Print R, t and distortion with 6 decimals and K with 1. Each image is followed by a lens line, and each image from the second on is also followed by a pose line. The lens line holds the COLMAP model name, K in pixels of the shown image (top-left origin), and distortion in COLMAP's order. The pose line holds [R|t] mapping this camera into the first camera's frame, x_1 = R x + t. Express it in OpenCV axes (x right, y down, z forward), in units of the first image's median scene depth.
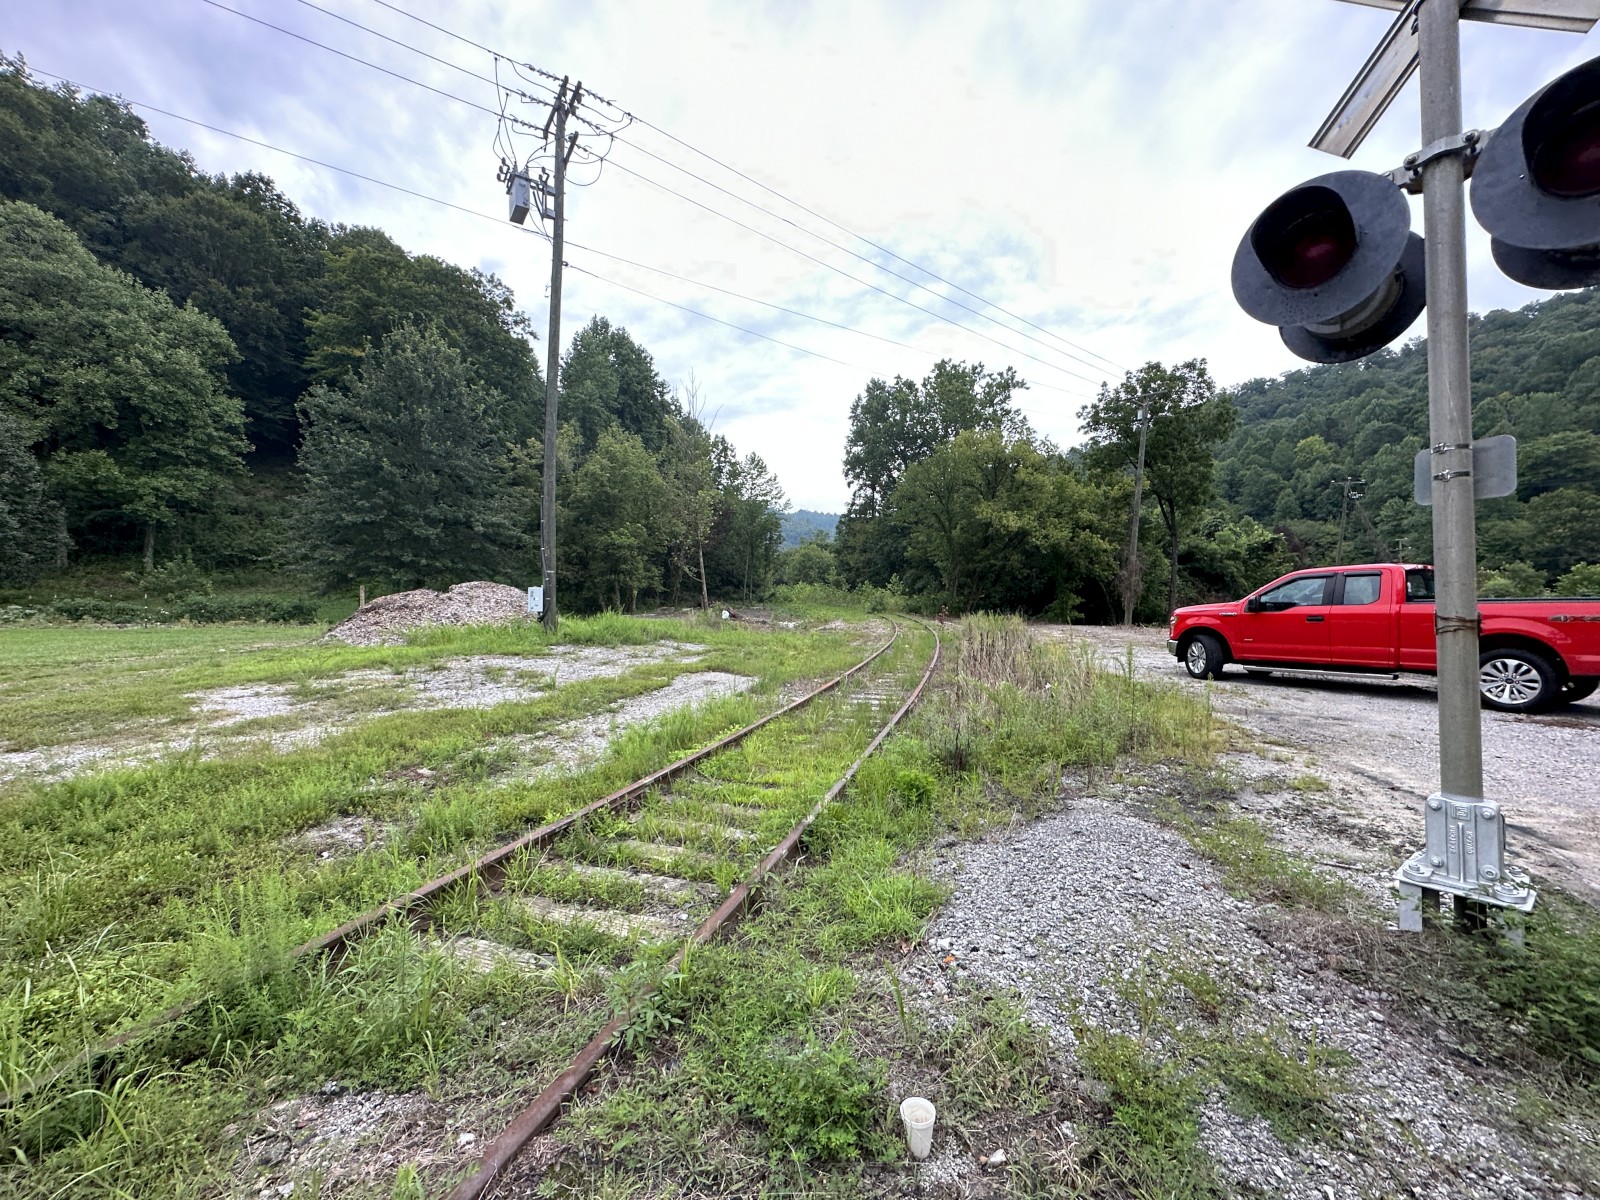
lens RADIAL K [[643.4, 0, 800.0], [0, 643.4, 600.0], [0, 0, 1]] dist [-0.004398, 0.000369]
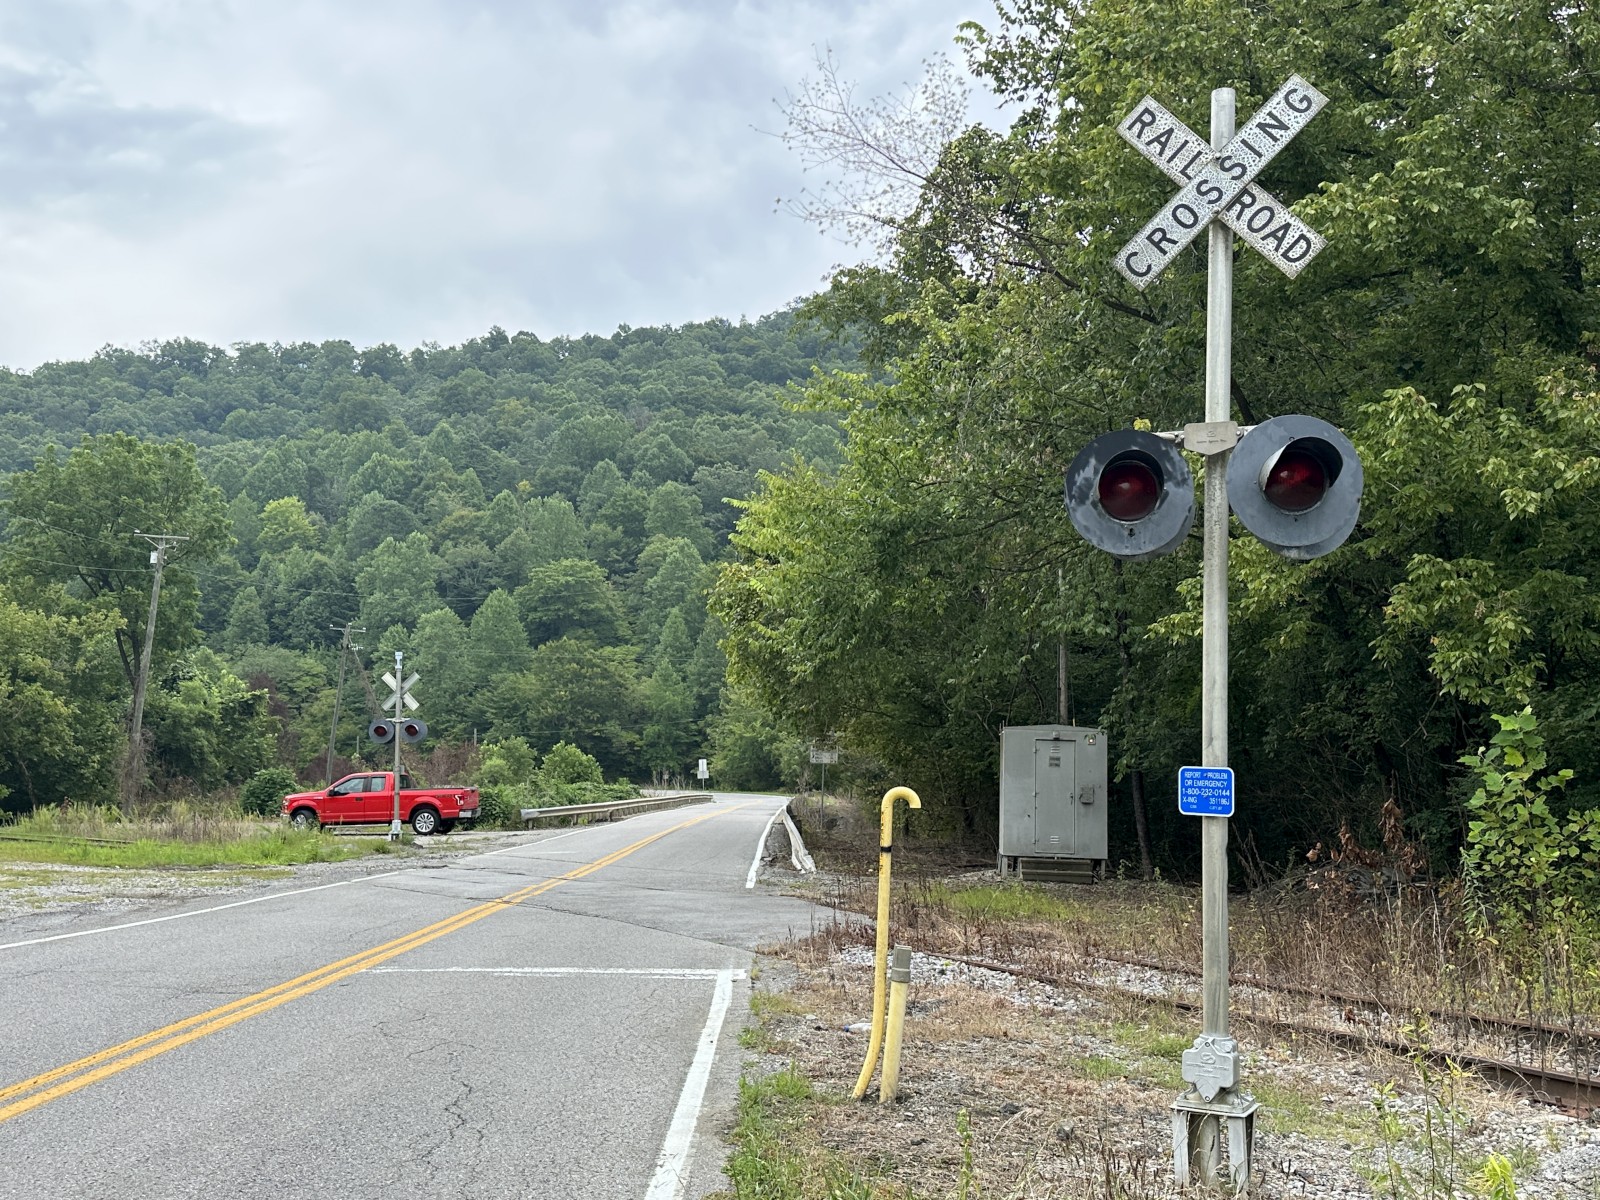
lens RADIAL K [[1713.3, 0, 806.9], [0, 1713.3, 584.4], [0, 0, 1]] dist [0.210886, -0.505144]
pose [[0.556557, 0.093661, 0.825513, -1.433114], [0.002984, 0.993393, -0.114720, -0.004594], [-0.830804, 0.066311, 0.552600, -1.550703]]
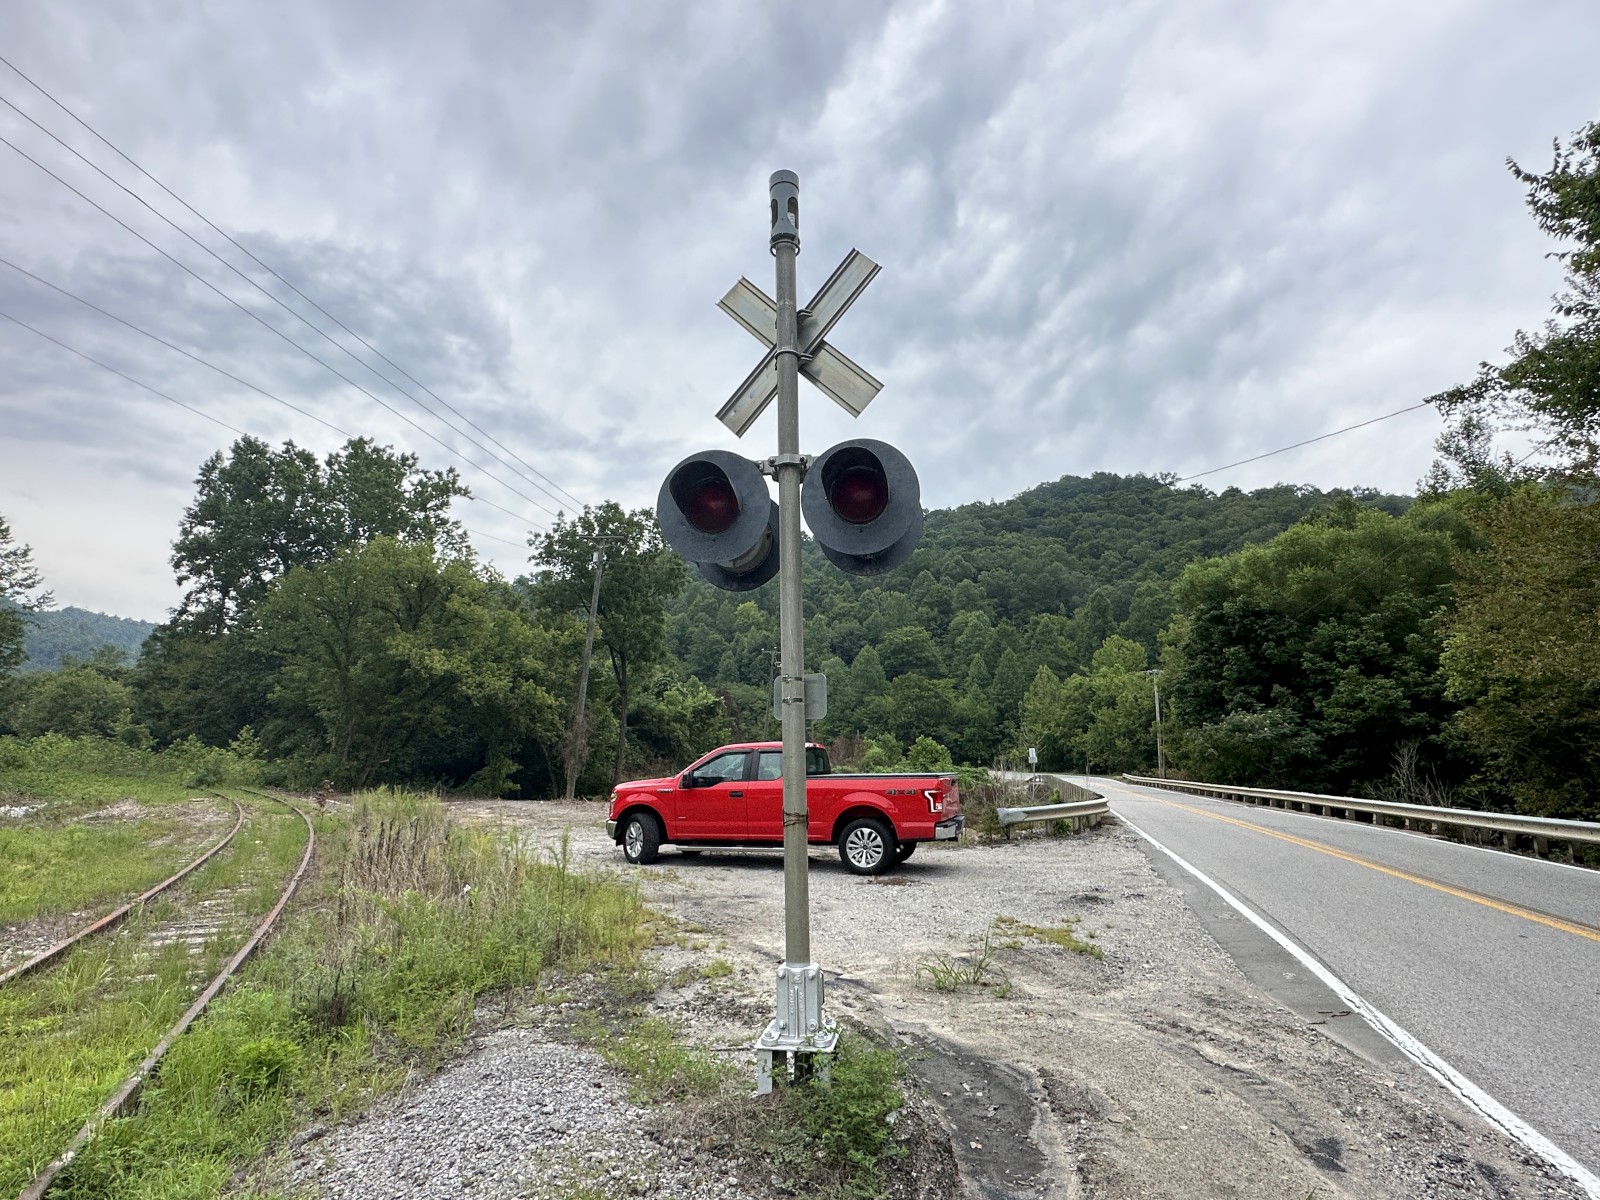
lens RADIAL K [[822.9, 0, 800.0], [0, 822.9, 600.0], [0, 0, 1]] dist [-0.003858, 0.000274]
pose [[0.741106, 0.133184, 0.658046, -0.011178], [-0.001367, 0.980424, -0.196892, -0.007817], [-0.671387, 0.145018, 0.726780, -0.029724]]
